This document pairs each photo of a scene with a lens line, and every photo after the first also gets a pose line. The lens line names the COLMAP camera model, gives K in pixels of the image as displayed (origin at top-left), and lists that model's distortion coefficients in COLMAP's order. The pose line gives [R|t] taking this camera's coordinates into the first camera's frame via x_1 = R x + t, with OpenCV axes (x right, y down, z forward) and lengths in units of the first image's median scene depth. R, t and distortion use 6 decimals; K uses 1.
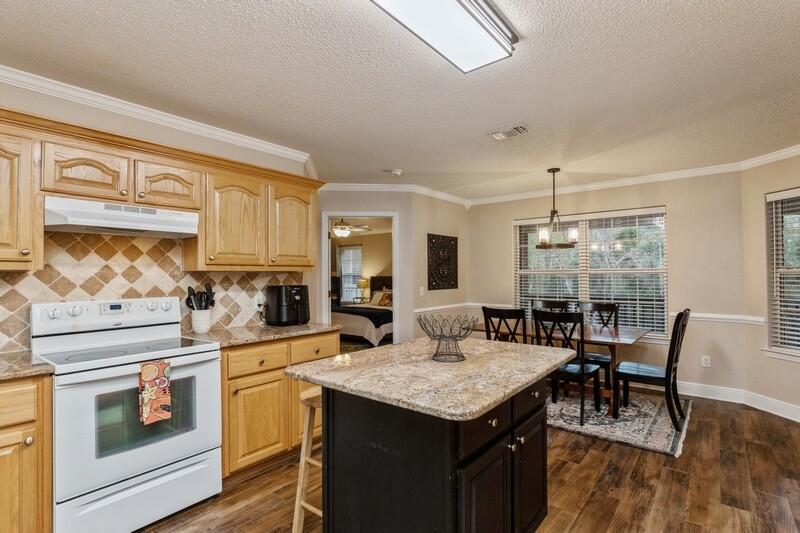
lens RADIAL K [[396.9, 0, 399.4], [0, 396.9, 270.0], [0, 0, 1]] dist [-0.000509, -0.000242]
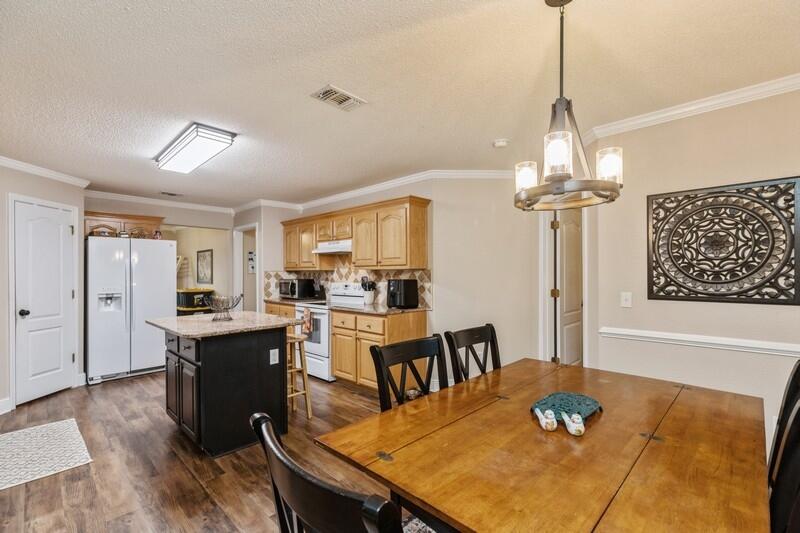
lens RADIAL K [[360.3, 0, 404.5], [0, 360.3, 272.3], [0, 0, 1]] dist [0.001680, 0.000043]
pose [[-0.089033, 0.005415, -0.996014, 1.263667], [0.017014, 0.999848, 0.003915, 0.012840], [0.995883, -0.016598, -0.089111, 1.490949]]
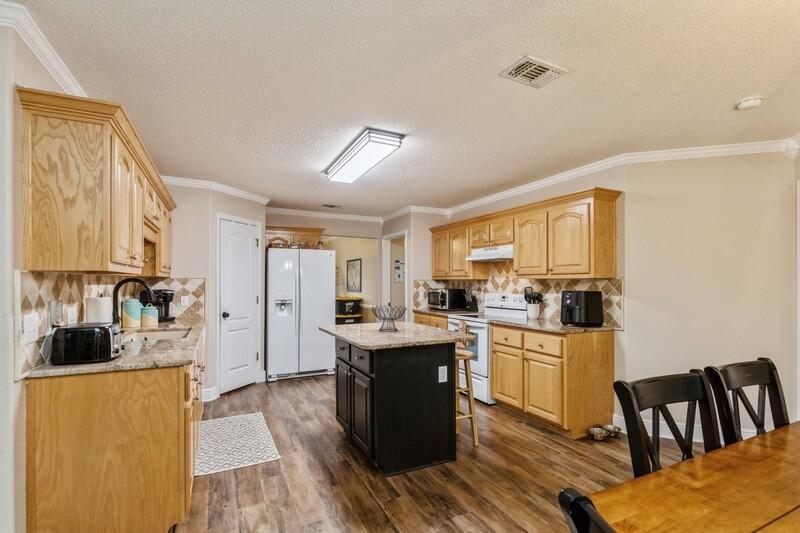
lens RADIAL K [[380.4, 0, 400.2], [0, 380.4, 280.8], [0, 0, 1]] dist [-0.007816, 0.001455]
pose [[-0.429117, 0.001503, -0.903248, 1.204526], [0.011080, 0.999932, -0.003599, 0.010922], [0.903181, -0.011552, -0.429104, 1.331401]]
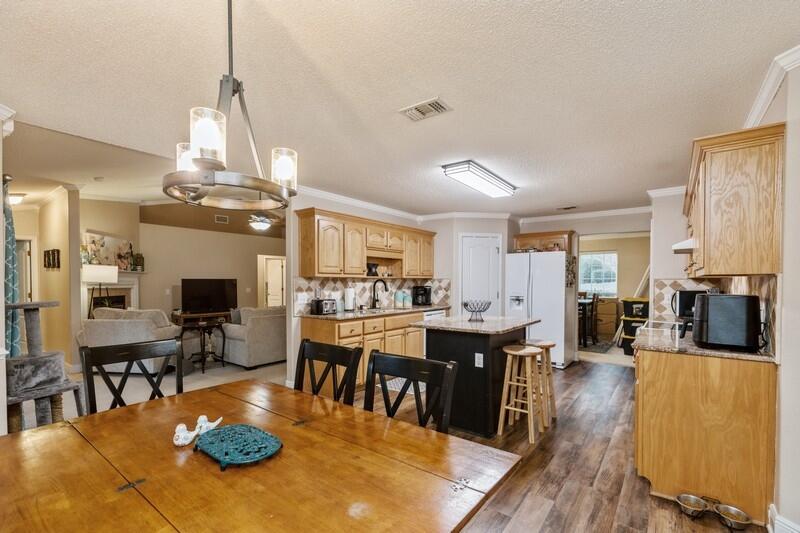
lens RADIAL K [[360.3, 0, 396.2], [0, 360.3, 283.9], [0, 0, 1]] dist [0.001680, 0.000043]
pose [[-0.999671, 0.004212, -0.025293, 0.454936], [0.004290, 0.999986, -0.003008, 0.023905], [0.025280, -0.003116, -0.999676, 2.191627]]
